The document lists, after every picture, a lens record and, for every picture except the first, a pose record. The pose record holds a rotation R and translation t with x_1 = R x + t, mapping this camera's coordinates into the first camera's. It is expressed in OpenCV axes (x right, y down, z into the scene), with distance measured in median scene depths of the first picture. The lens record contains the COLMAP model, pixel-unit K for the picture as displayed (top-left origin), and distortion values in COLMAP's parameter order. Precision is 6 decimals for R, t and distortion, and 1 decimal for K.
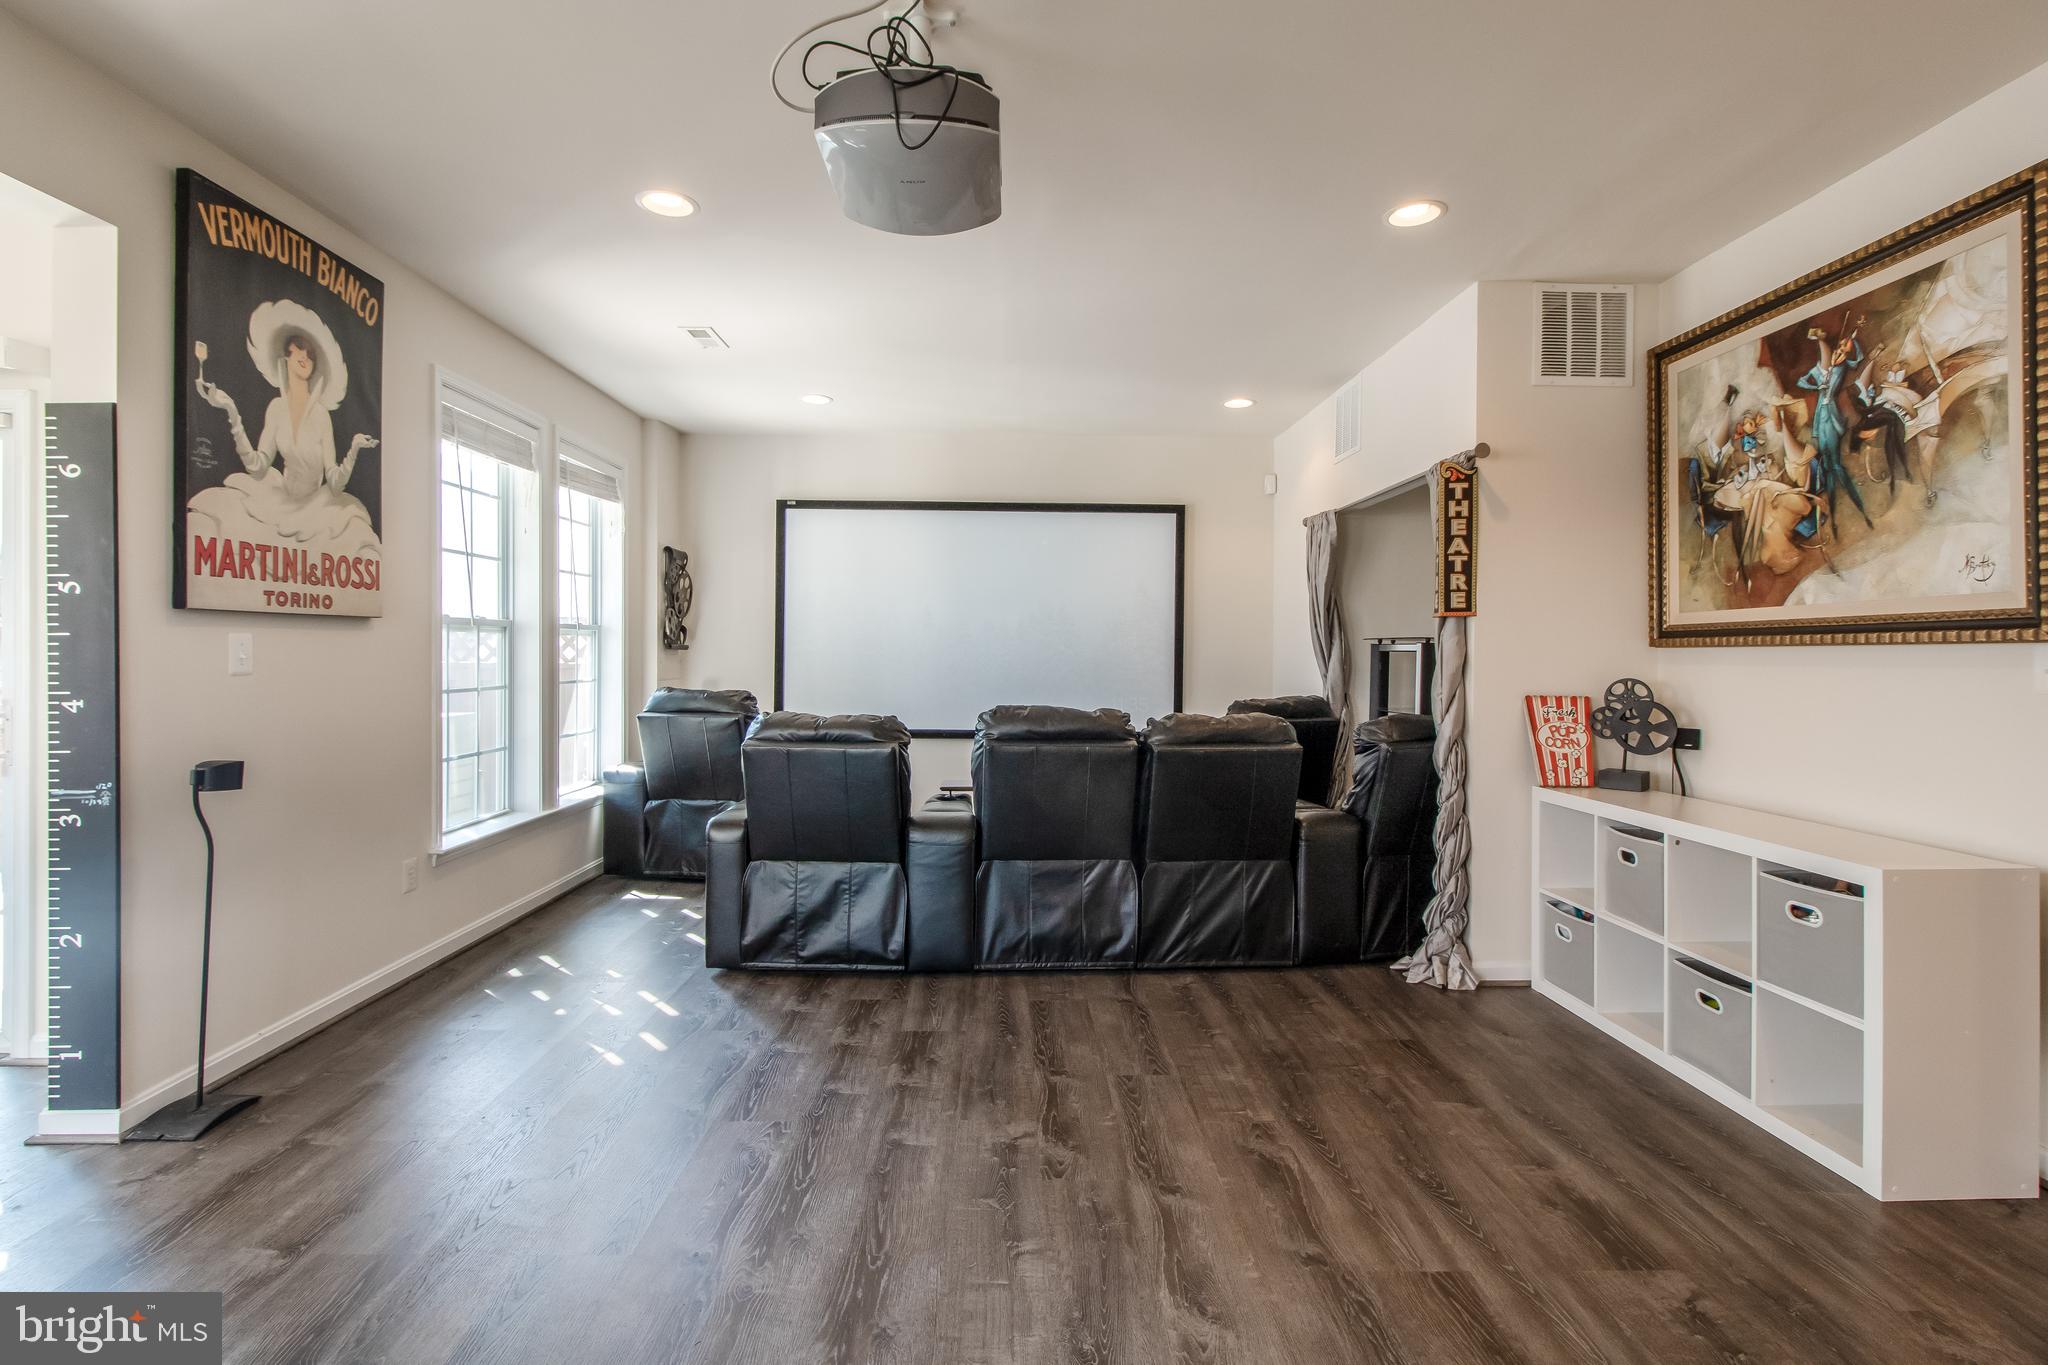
lens RADIAL K [[958.1, 0, 1049.0], [0, 958.1, 654.9], [0, 0, 1]] dist [-0.001289, -0.000648]
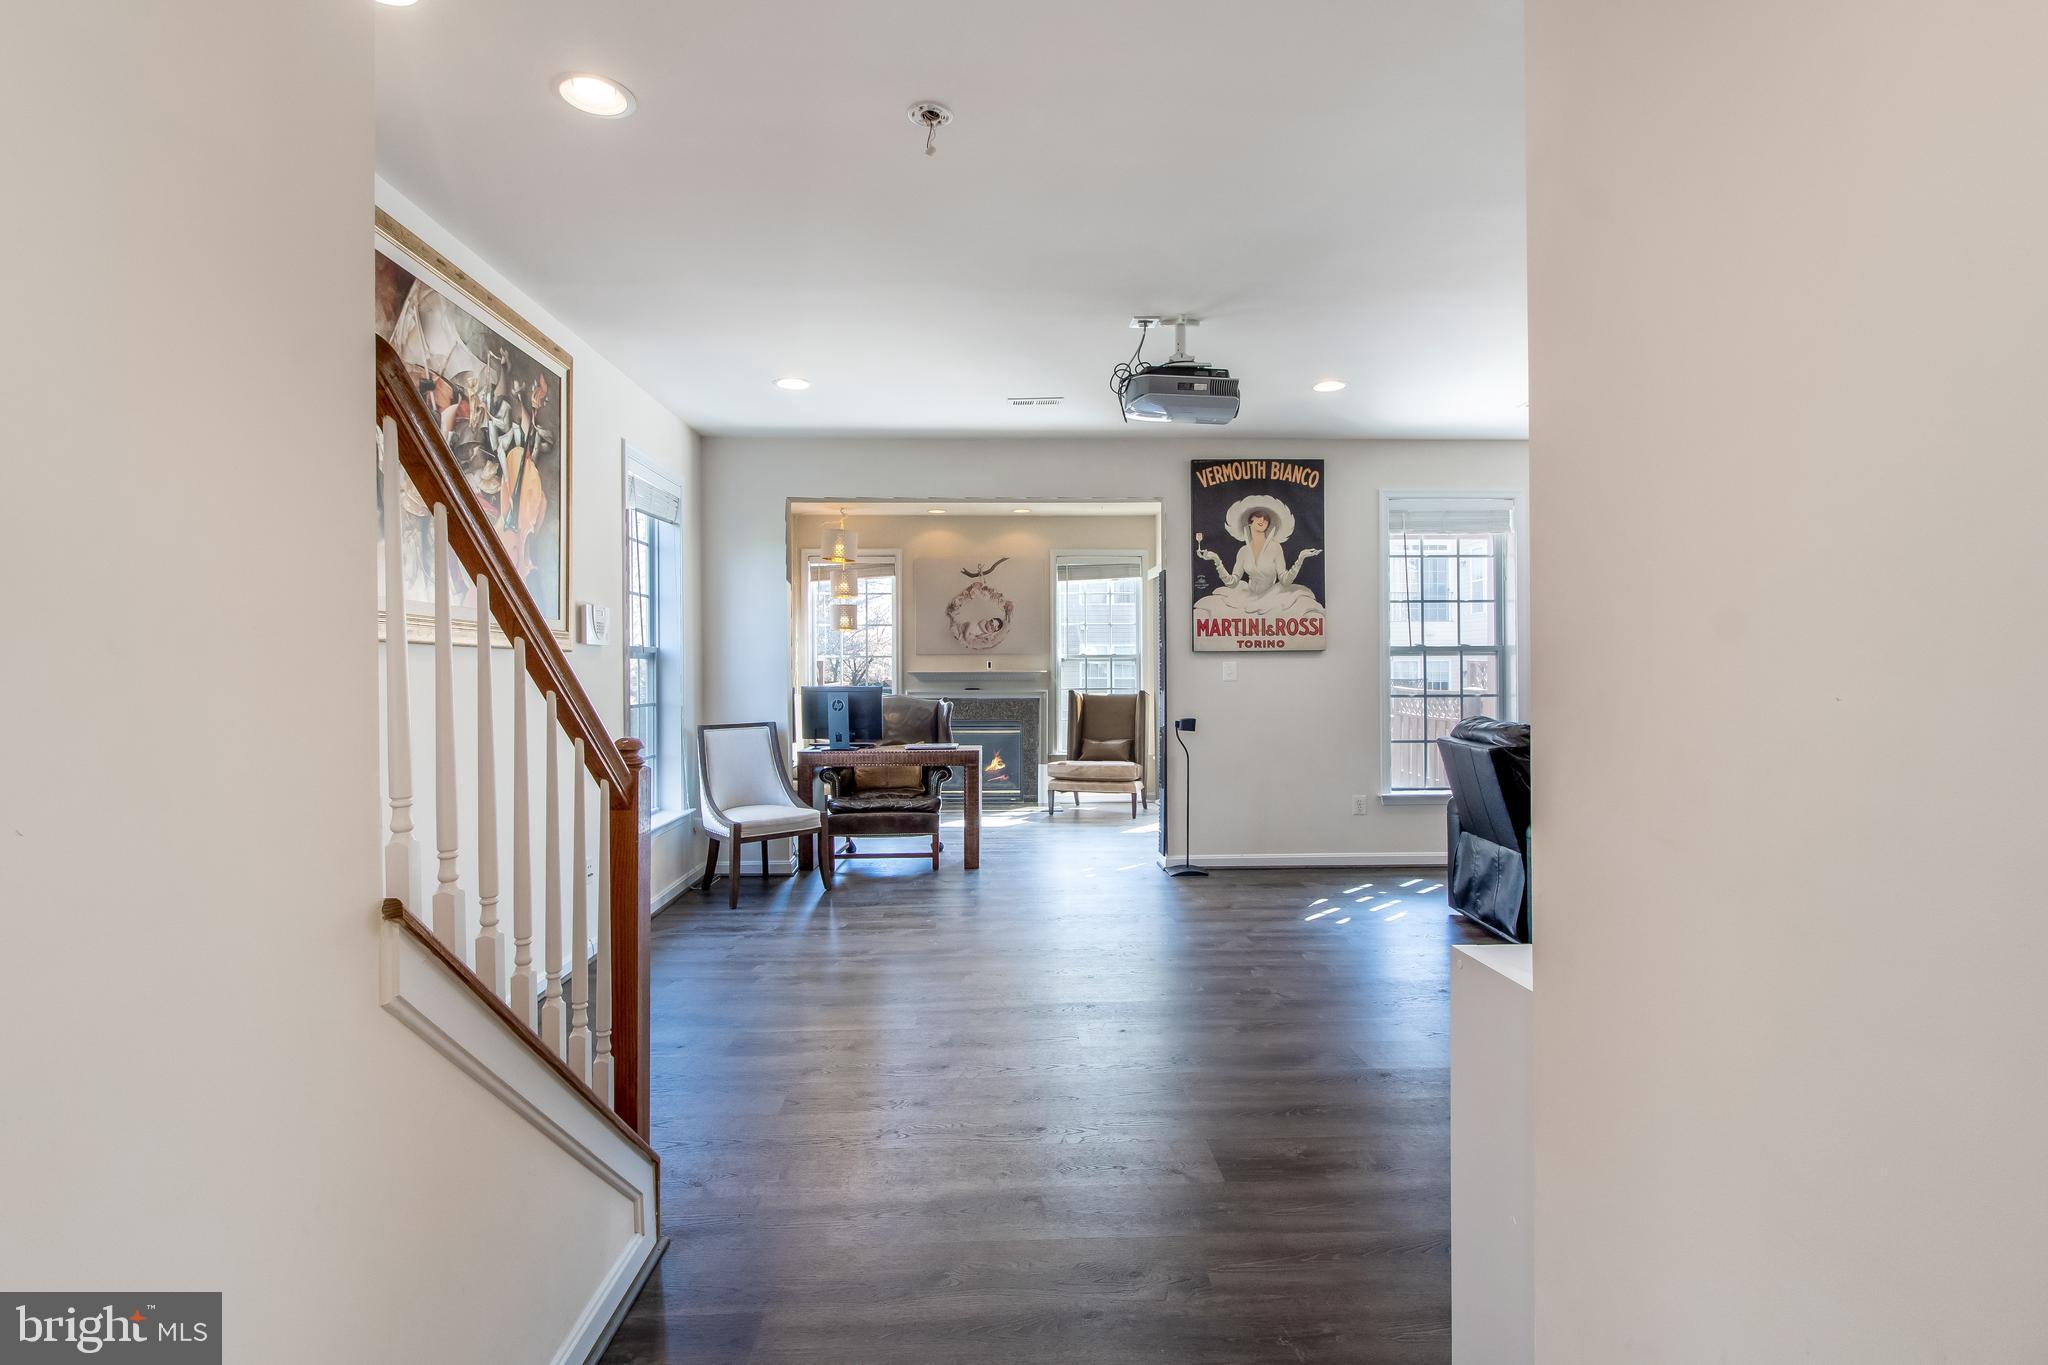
lens RADIAL K [[1006.6, 0, 1020.7], [0, 1006.6, 667.5], [0, 0, 1]] dist [-0.001126, -0.000276]
pose [[0.002391, -0.005450, -0.999982, 1.298434], [0.002114, 0.999983, -0.005445, 0.001495], [0.999995, -0.002101, 0.002403, 0.499817]]
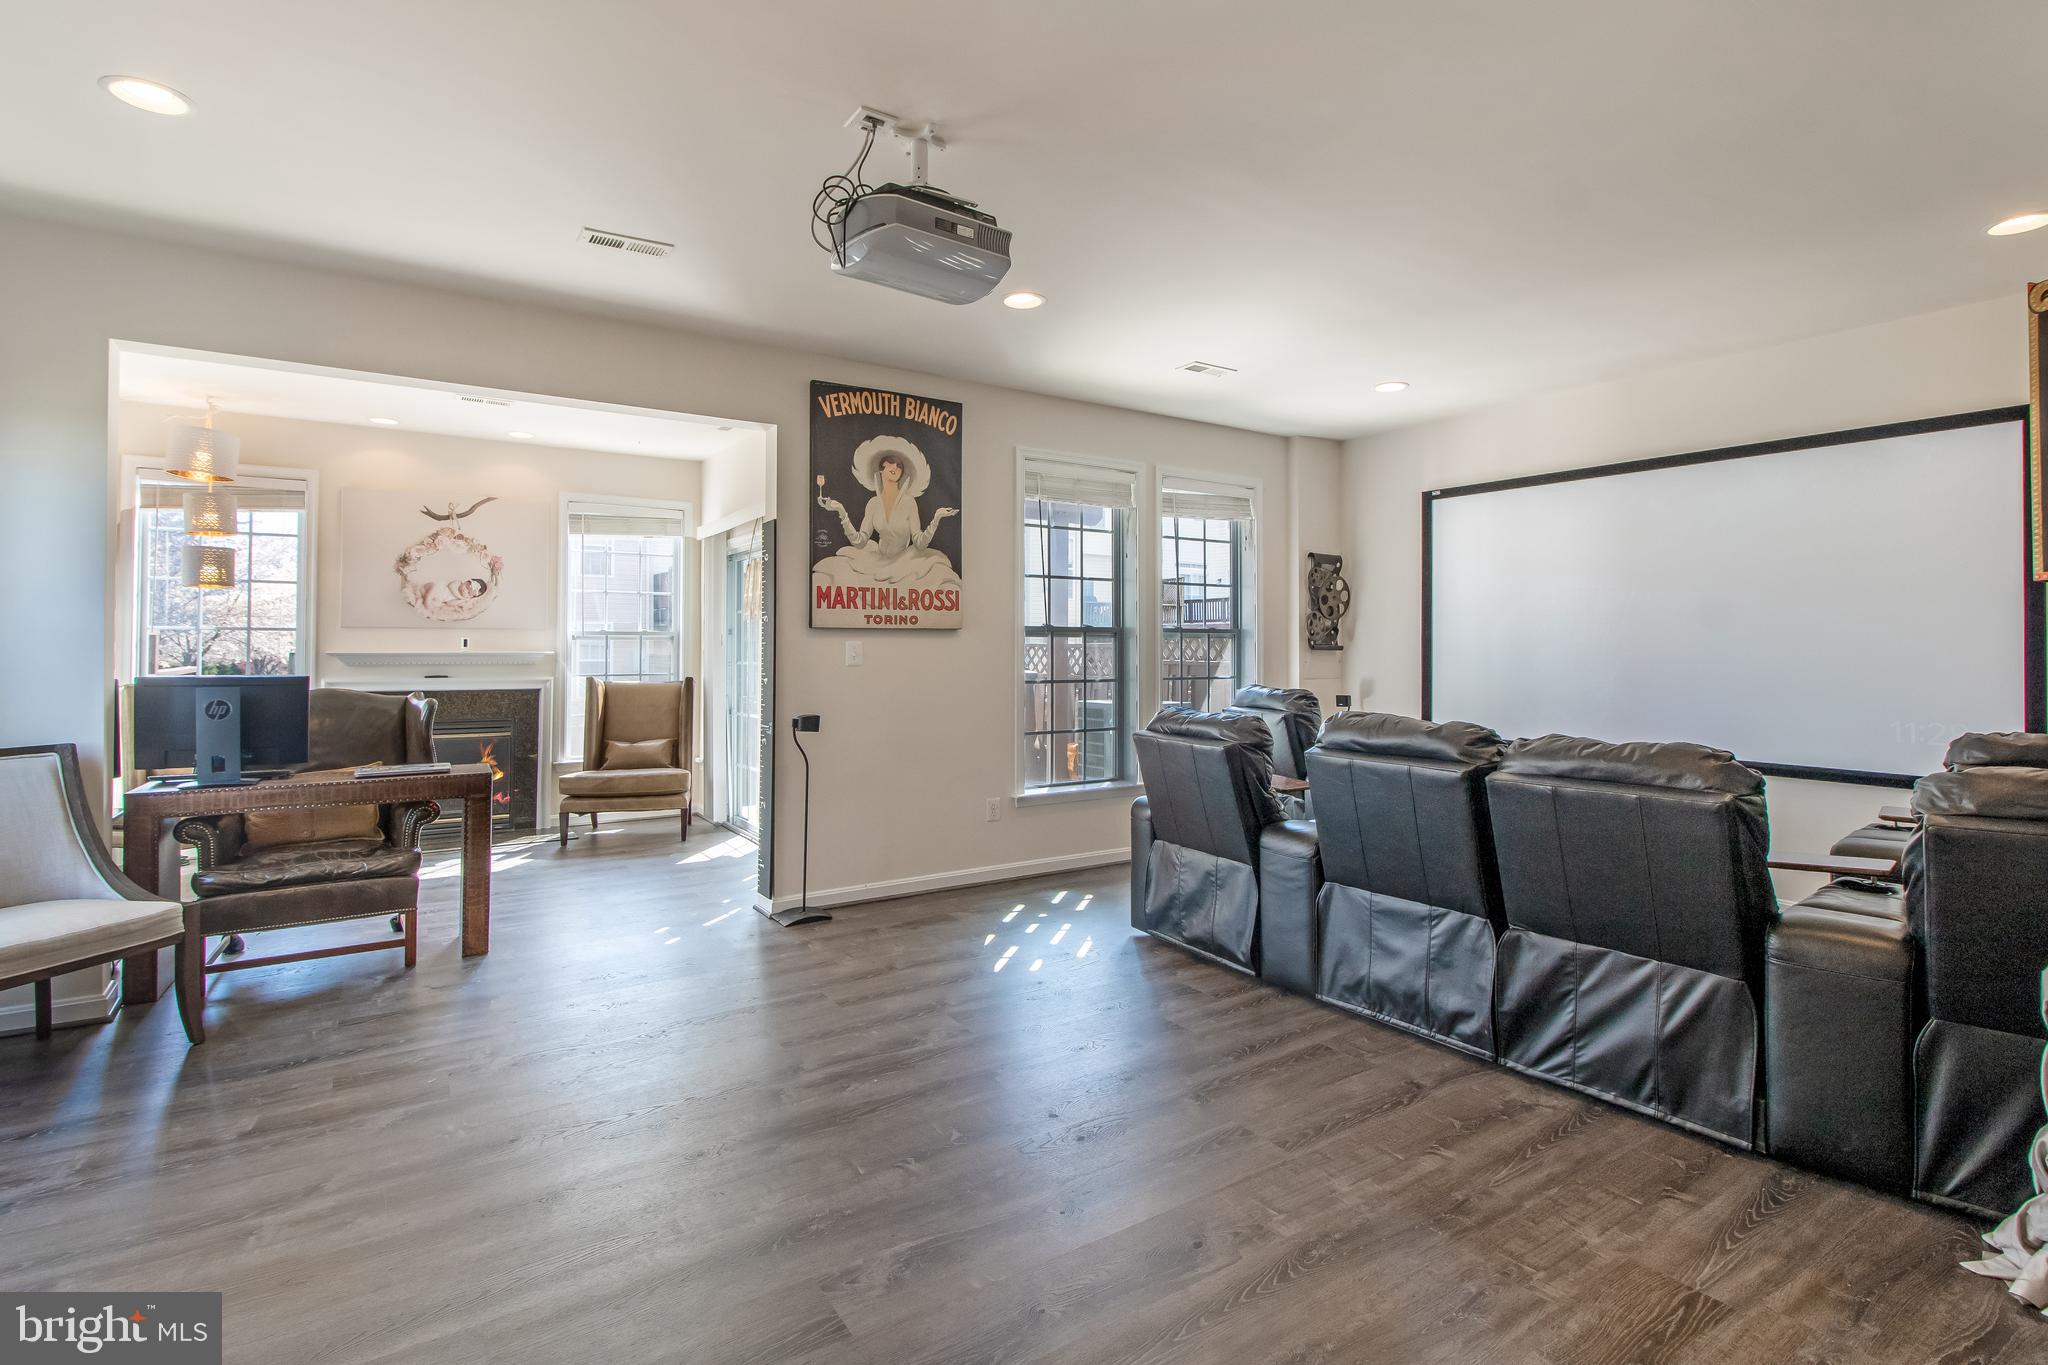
lens RADIAL K [[984.4, 0, 1027.8], [0, 984.4, 631.0], [0, 0, 1]] dist [0.011028, -0.010599]
pose [[0.523617, -0.019796, -0.851724, 0.737471], [-0.001648, 0.999705, -0.024248, 0.000773], [0.851952, 0.014100, 0.523430, 0.333988]]
